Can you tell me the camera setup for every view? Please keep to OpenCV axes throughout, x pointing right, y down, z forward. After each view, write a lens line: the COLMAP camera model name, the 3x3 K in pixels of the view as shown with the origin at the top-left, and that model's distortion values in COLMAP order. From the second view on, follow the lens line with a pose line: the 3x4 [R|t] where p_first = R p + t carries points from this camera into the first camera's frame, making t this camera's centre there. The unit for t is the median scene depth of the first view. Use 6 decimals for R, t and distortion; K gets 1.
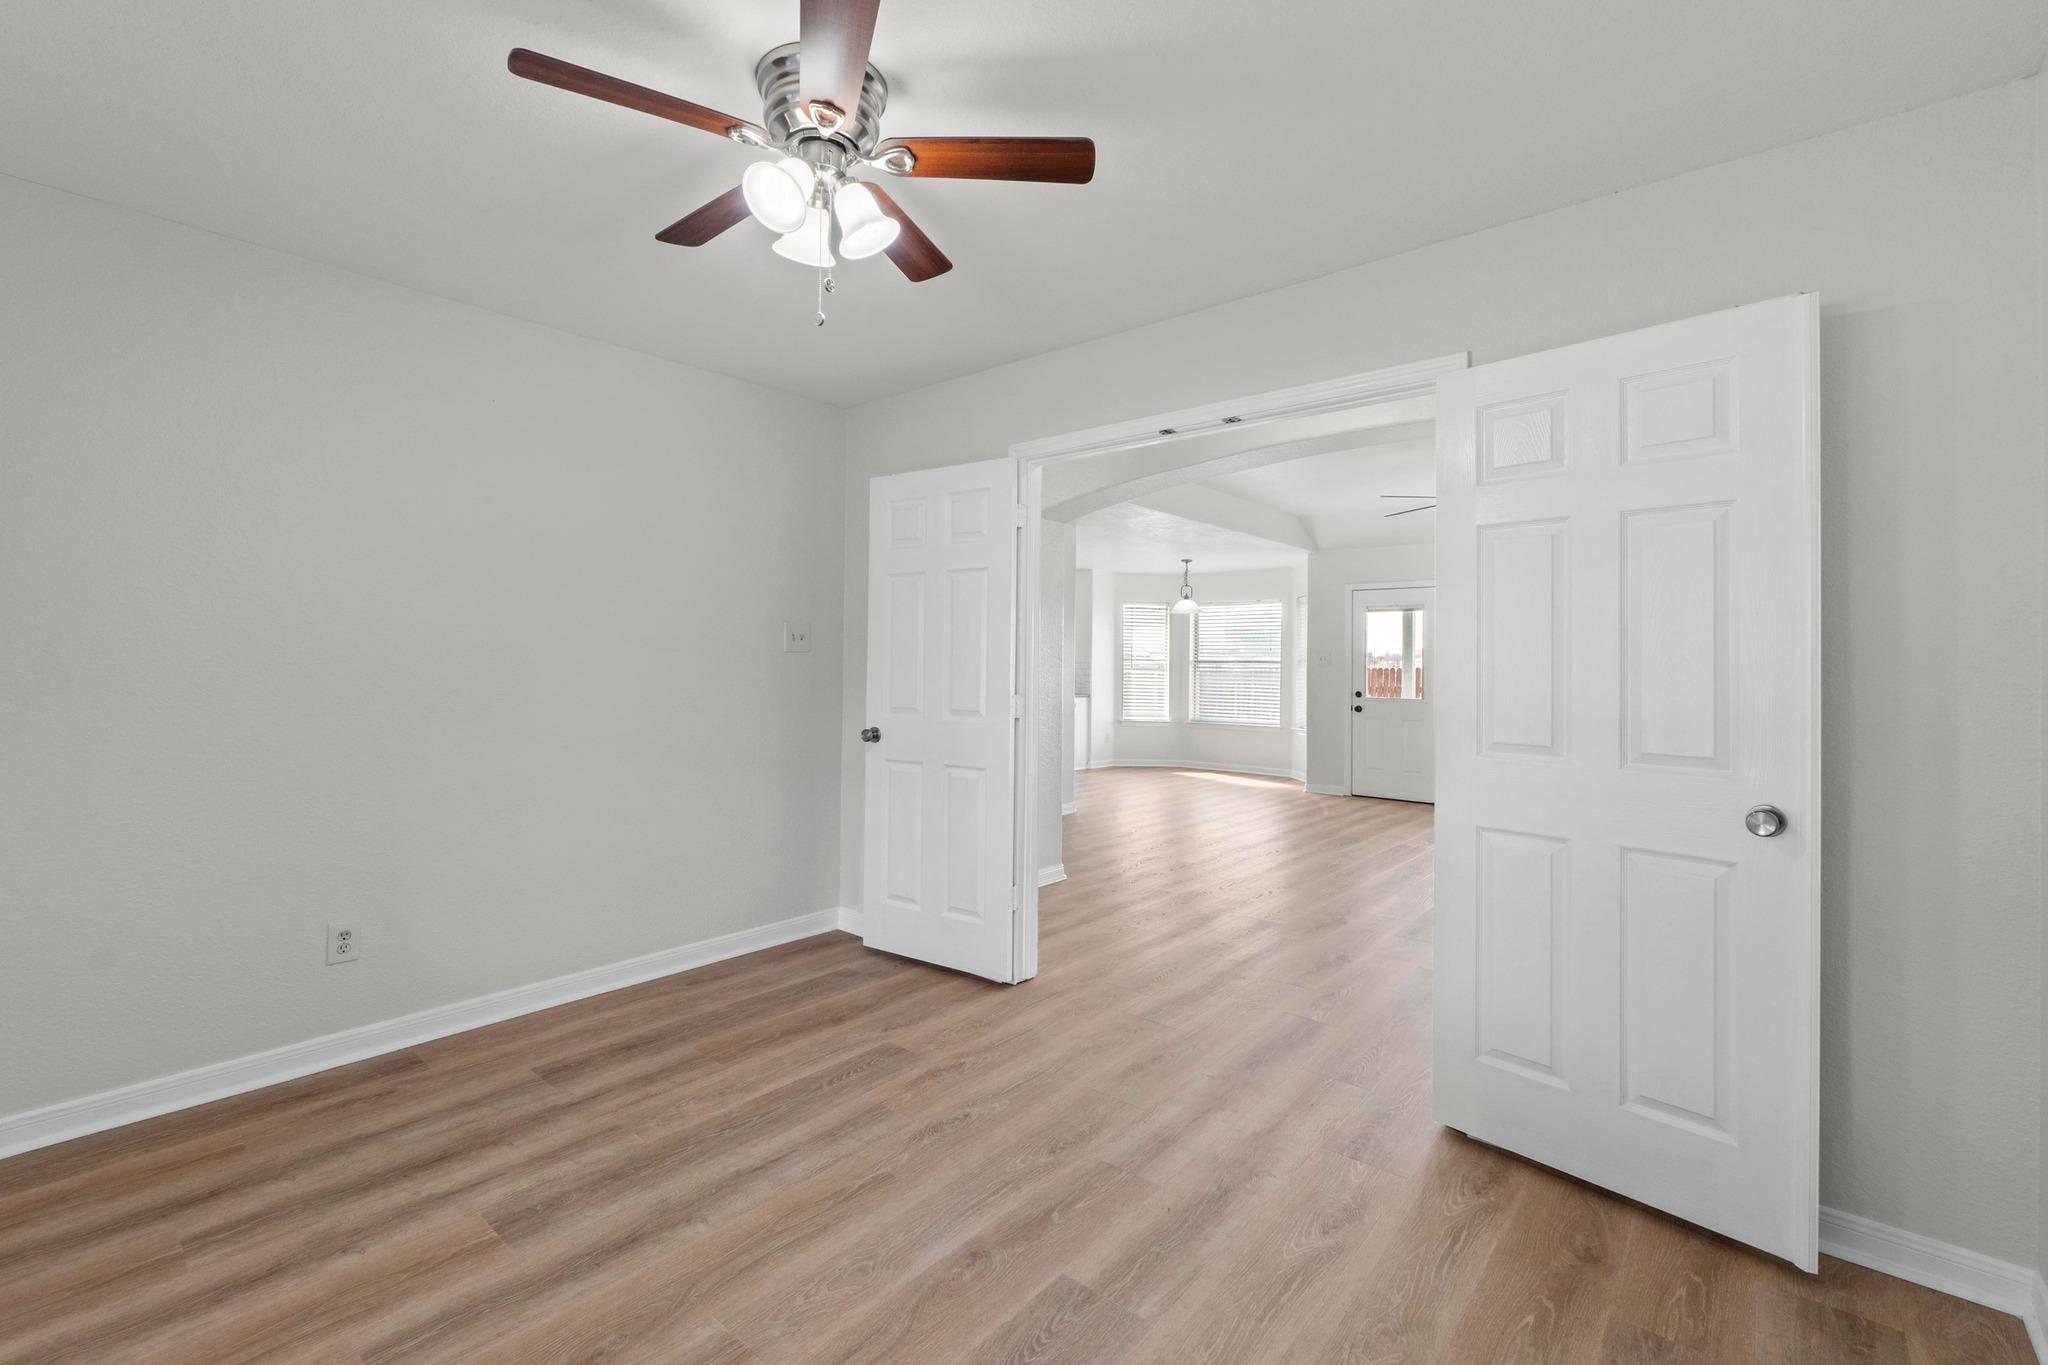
lens RADIAL K [[882.0, 0, 1016.6], [0, 882.0, 654.4], [0, 0, 1]] dist [-0.003932, -0.000411]
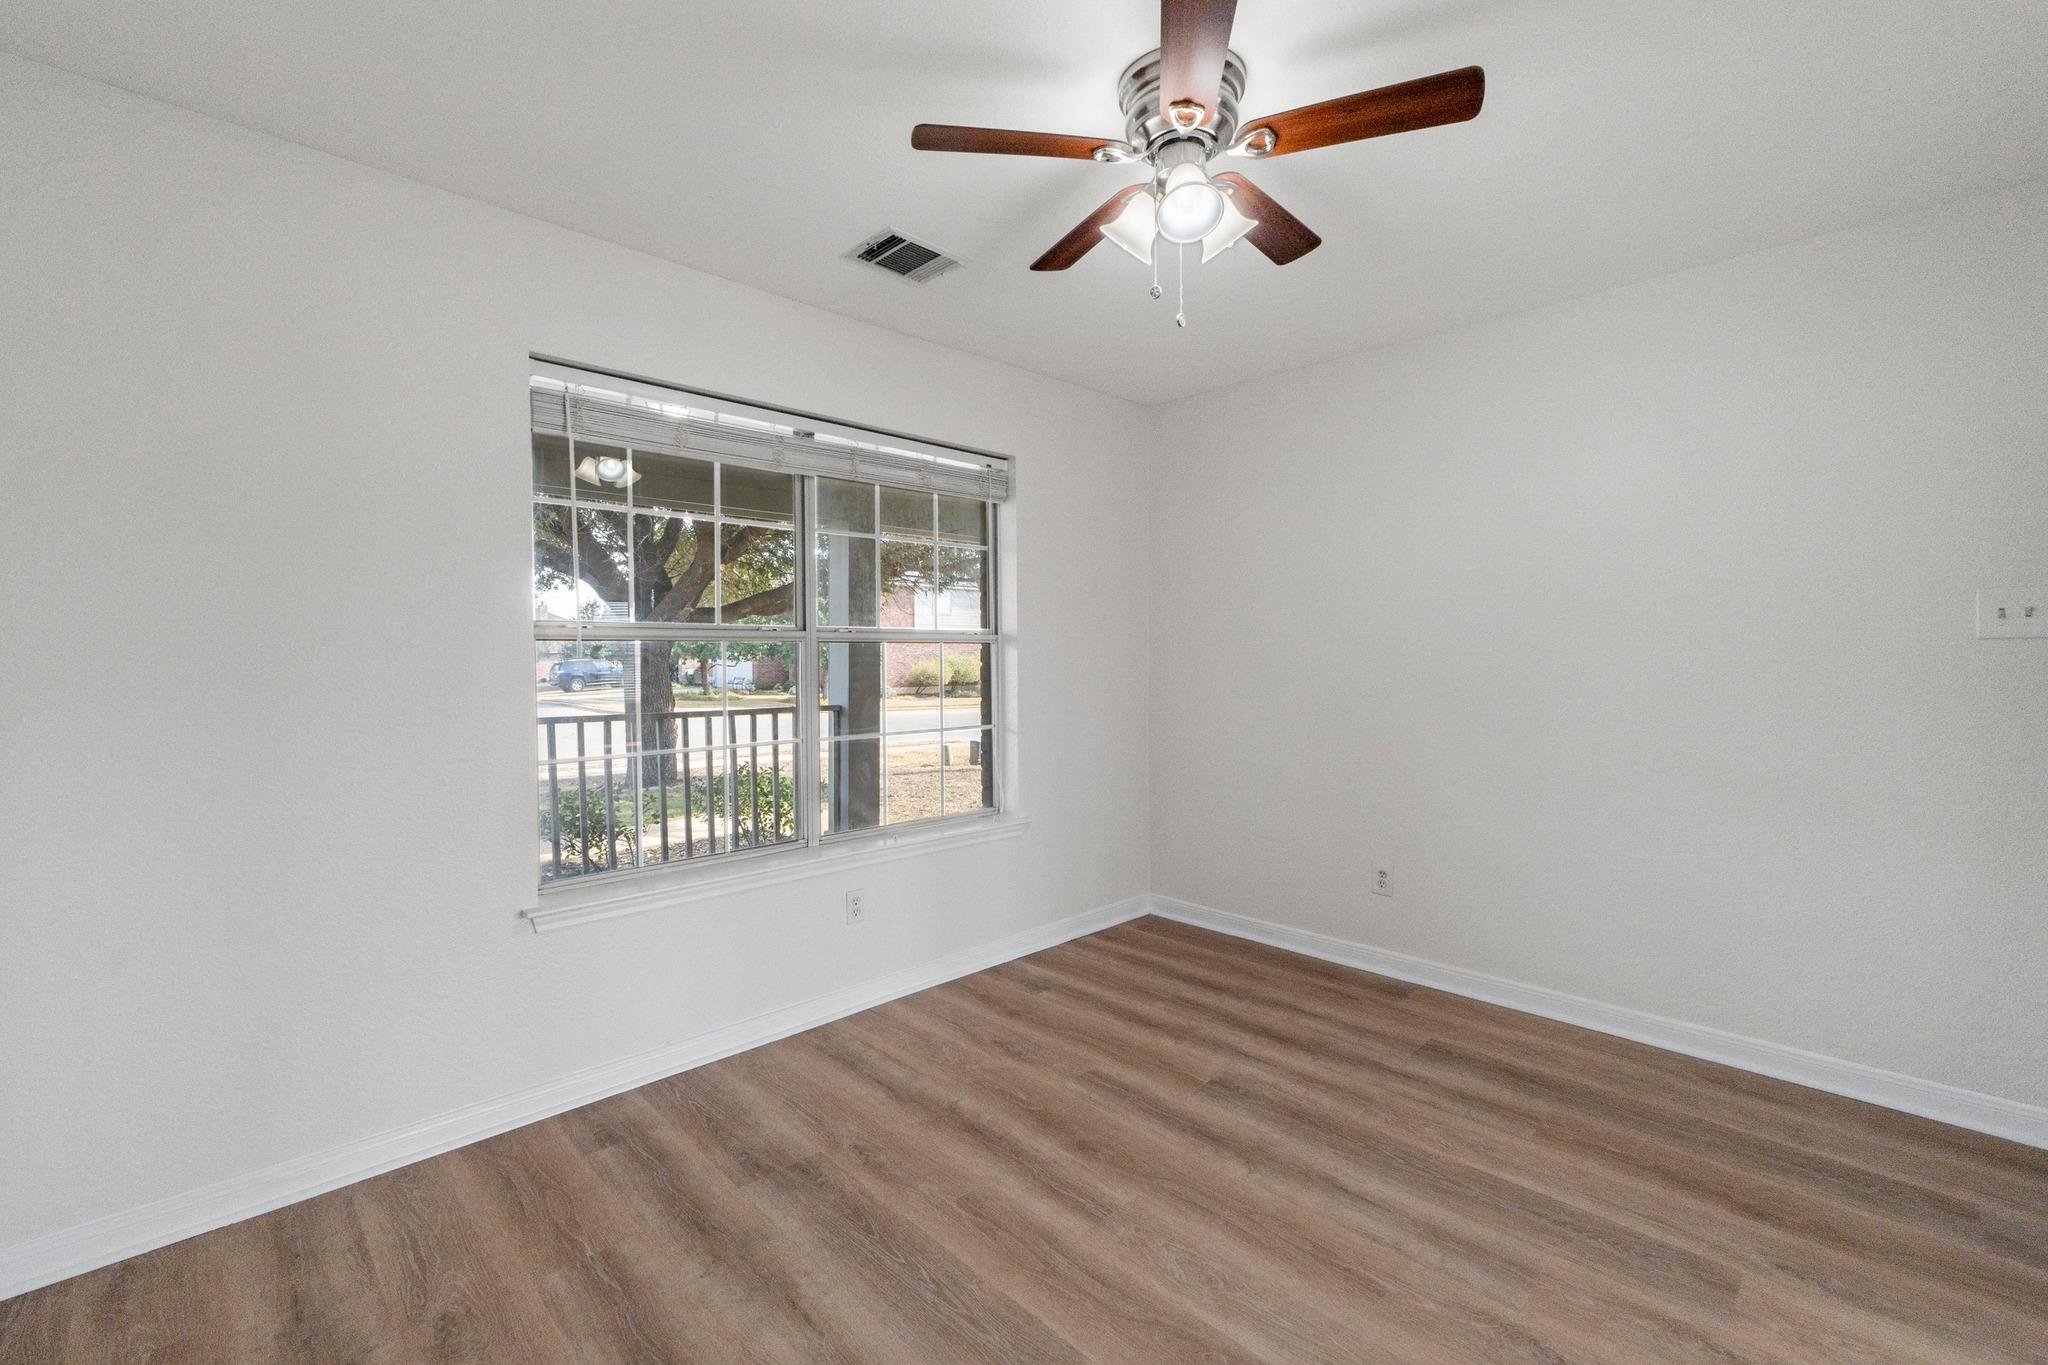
lens RADIAL K [[865.5, 0, 1020.9], [0, 865.5, 681.8], [0, 0, 1]] dist [-0.003477, 0.000159]
pose [[-0.091963, 0.021065, -0.995540, 0.566048], [0.011529, 0.999732, 0.020089, 0.009901], [0.995696, -0.009630, -0.092181, 0.640003]]
